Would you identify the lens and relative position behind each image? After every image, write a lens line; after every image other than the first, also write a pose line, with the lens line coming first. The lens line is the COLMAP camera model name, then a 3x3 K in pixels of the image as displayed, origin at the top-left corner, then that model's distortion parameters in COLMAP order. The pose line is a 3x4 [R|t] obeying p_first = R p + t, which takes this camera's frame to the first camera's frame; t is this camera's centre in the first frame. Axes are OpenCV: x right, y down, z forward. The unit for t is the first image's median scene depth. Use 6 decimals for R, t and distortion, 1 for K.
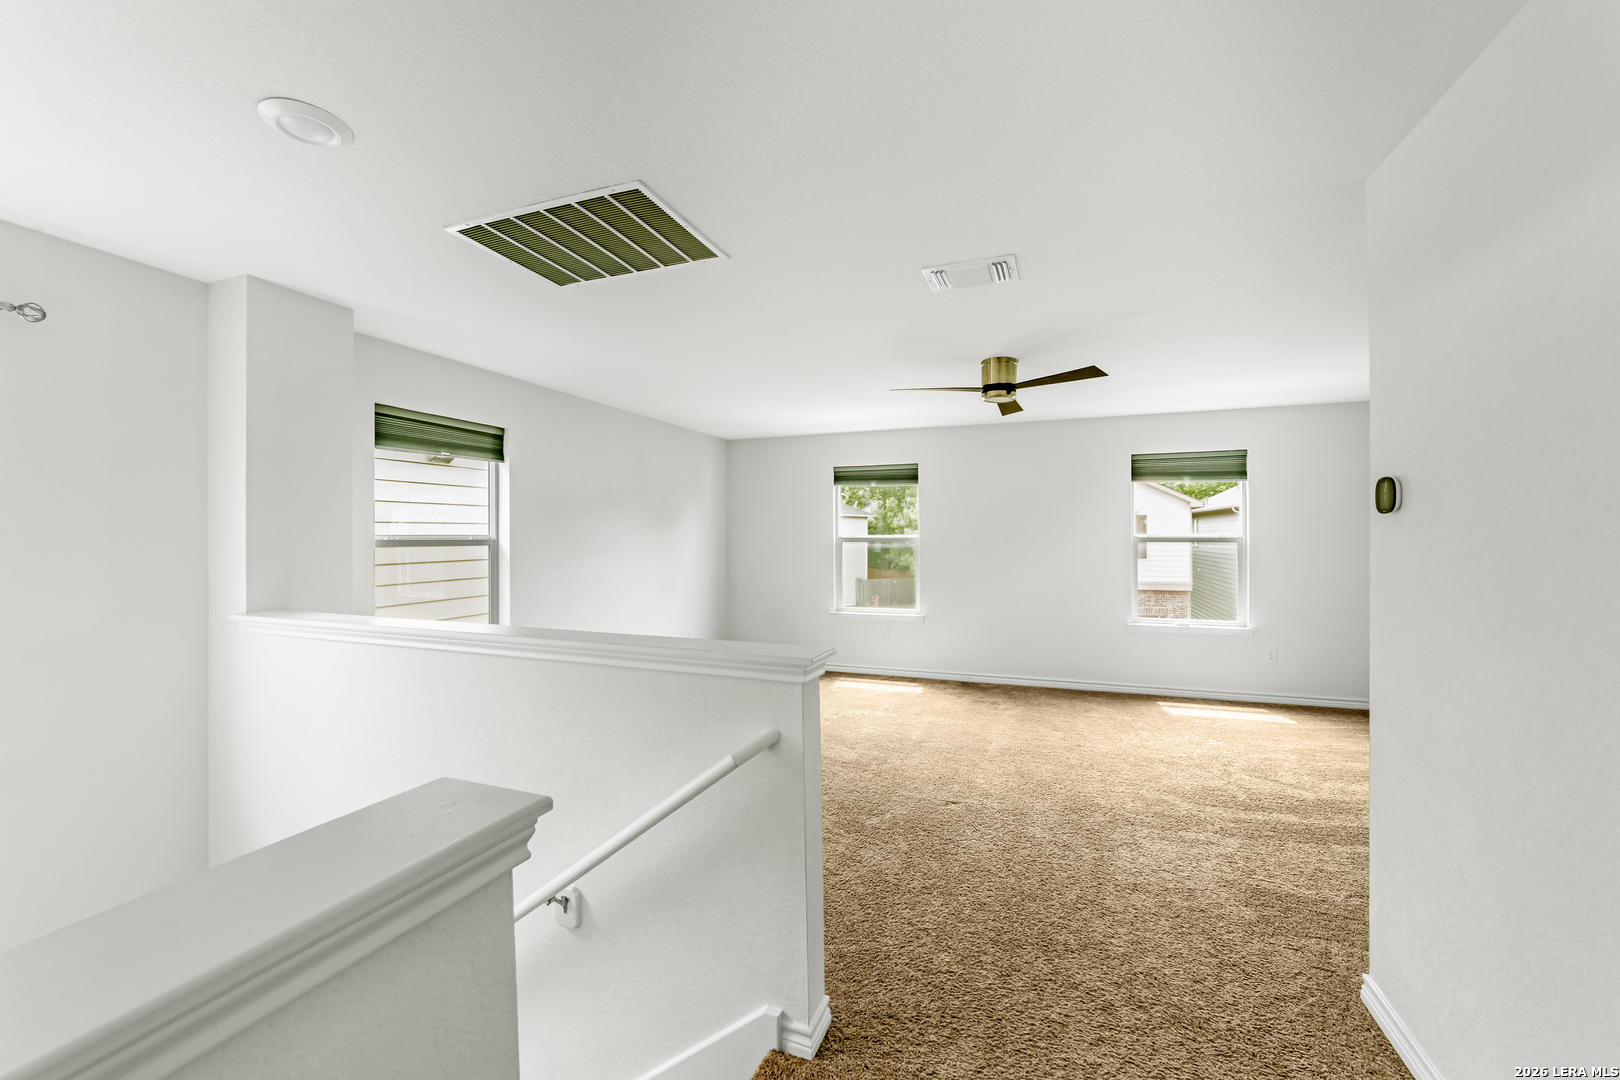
lens RADIAL K [[644.6, 0, 822.7], [0, 644.6, 537.9], [0, 0, 1]] dist [-0.009213, 0.001674]
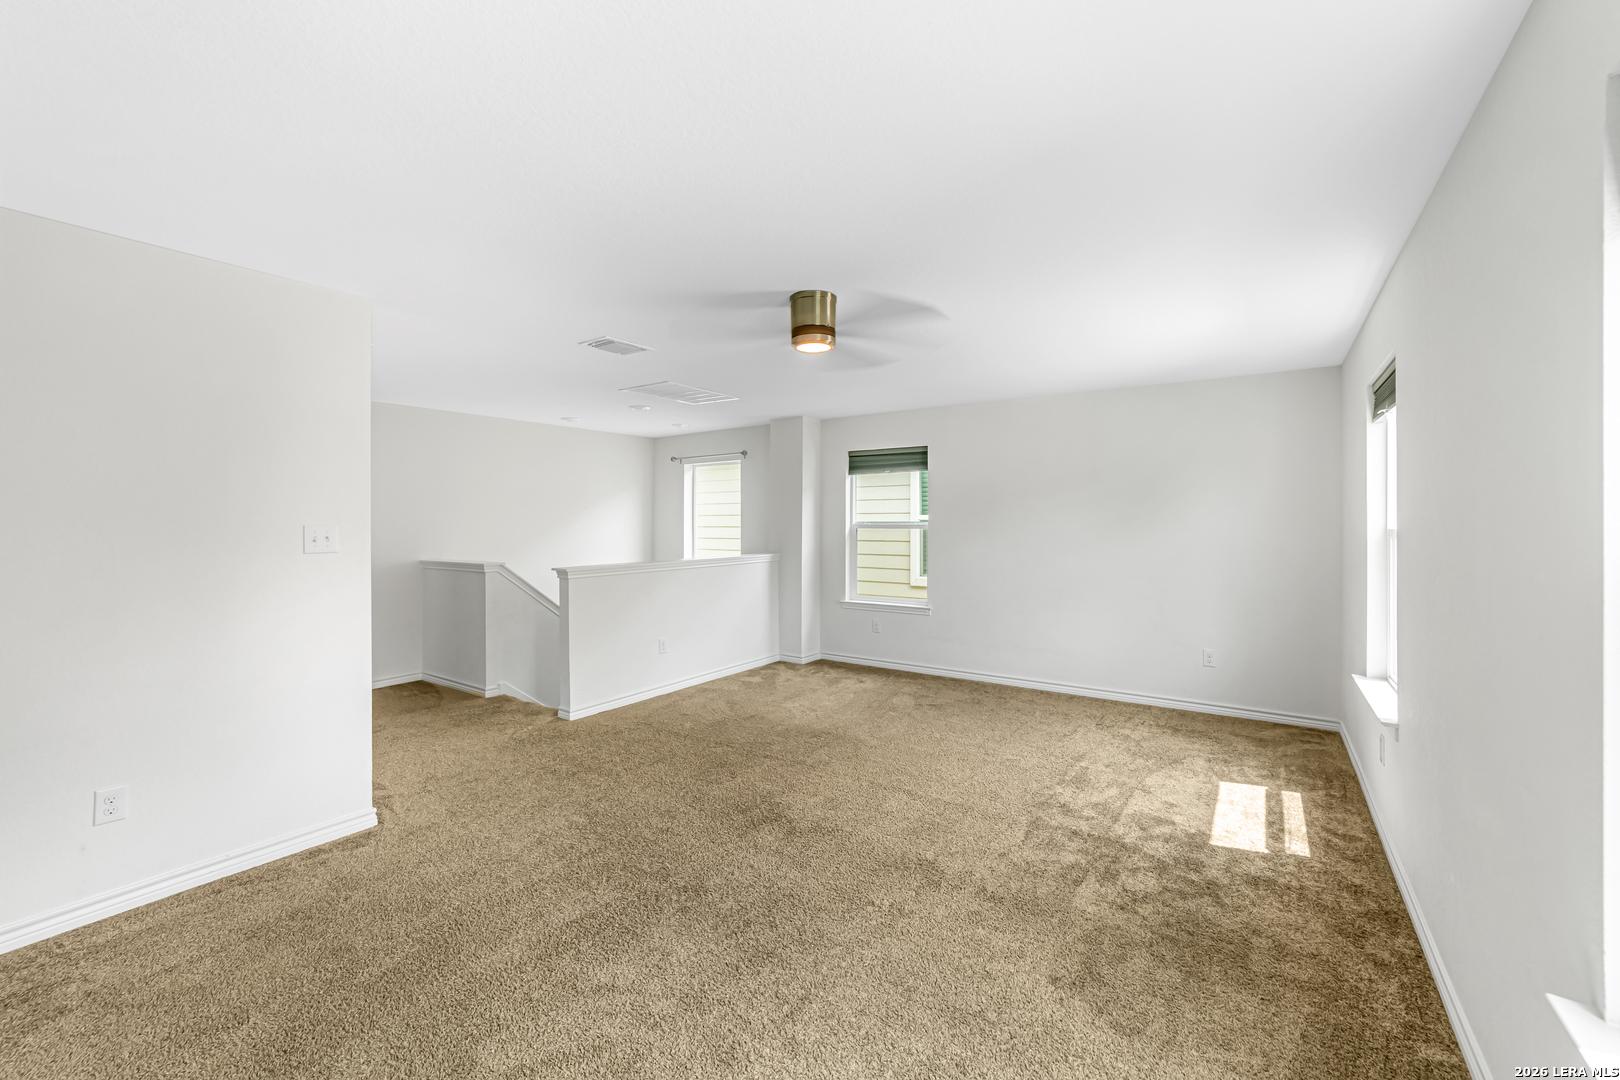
lens RADIAL K [[644.6, 0, 799.5], [0, 644.6, 527.7], [0, 0, 1]] dist [-0.009213, 0.001674]
pose [[-0.259786, 0.010927, -0.965604, 0.908059], [-0.001368, 0.999931, 0.011683, -0.006965], [0.965665, 0.004356, -0.259753, 1.057817]]
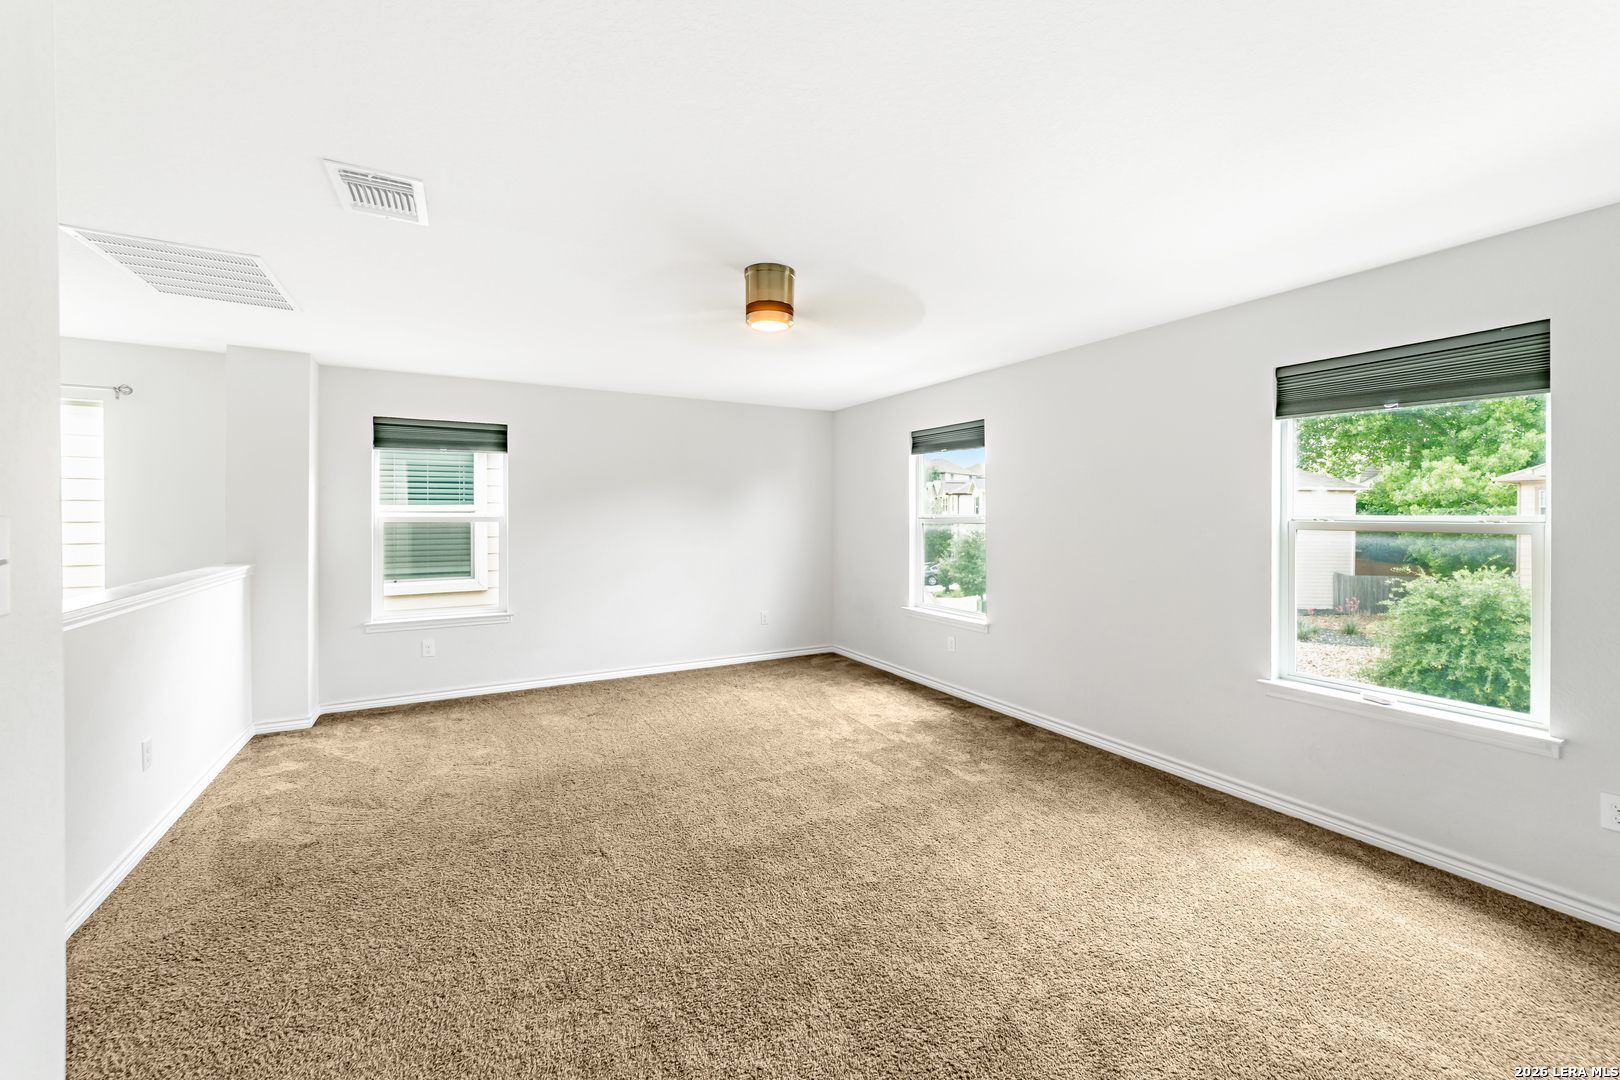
lens RADIAL K [[644.6, 0, 801.7], [0, 644.6, 525.2], [0, 0, 1]] dist [-0.009213, 0.001674]
pose [[0.757887, 0.015429, -0.652203, 0.682166], [-0.006531, 0.999850, 0.016064, -0.005145], [0.652353, -0.007915, 0.757874, 0.429974]]
